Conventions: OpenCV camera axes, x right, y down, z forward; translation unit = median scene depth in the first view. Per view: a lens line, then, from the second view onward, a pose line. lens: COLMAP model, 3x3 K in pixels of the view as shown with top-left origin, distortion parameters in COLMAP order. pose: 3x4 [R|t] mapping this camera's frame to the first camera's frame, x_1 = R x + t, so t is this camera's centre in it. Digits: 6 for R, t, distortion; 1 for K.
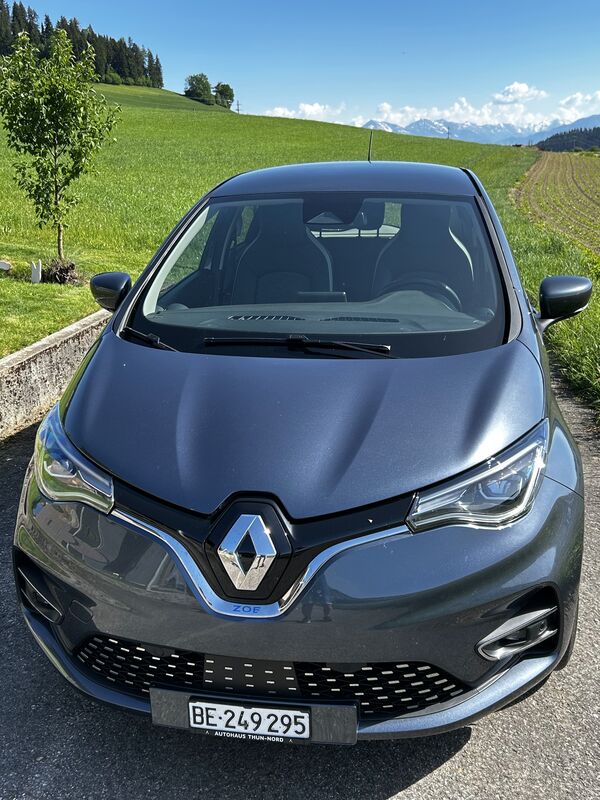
lens RADIAL K [[843.0, 0, 303.0], [0, 843.0, 401.9], [0, 0, 1]] dist [0.027219, 0.000000]
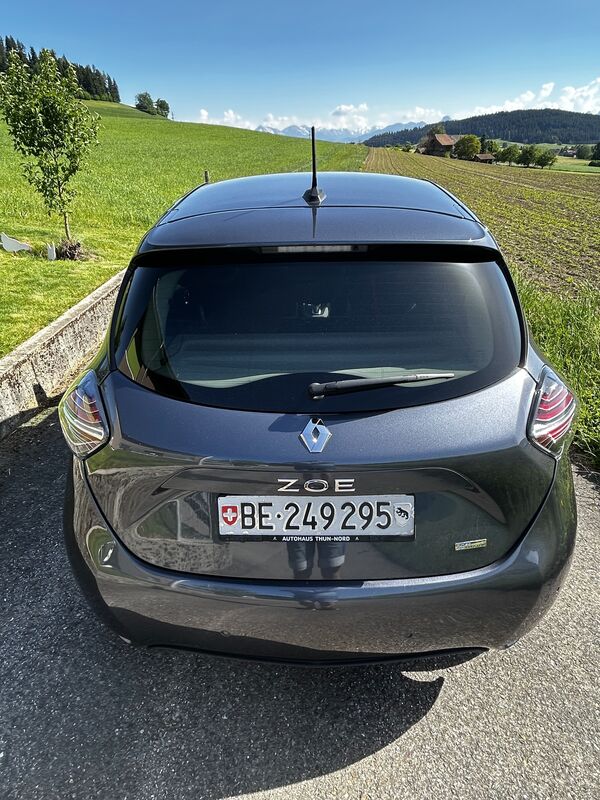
lens RADIAL K [[496.0, 0, 300.0], [0, 496.0, 402.1], [0, 0, 1]] dist [-0.021880, 0.017858]
pose [[0.988819, -0.070710, 0.131288, -0.047118], [0.044780, 0.980594, 0.190865, -0.050192], [-0.142236, -0.182852, 0.972797, 0.146175]]
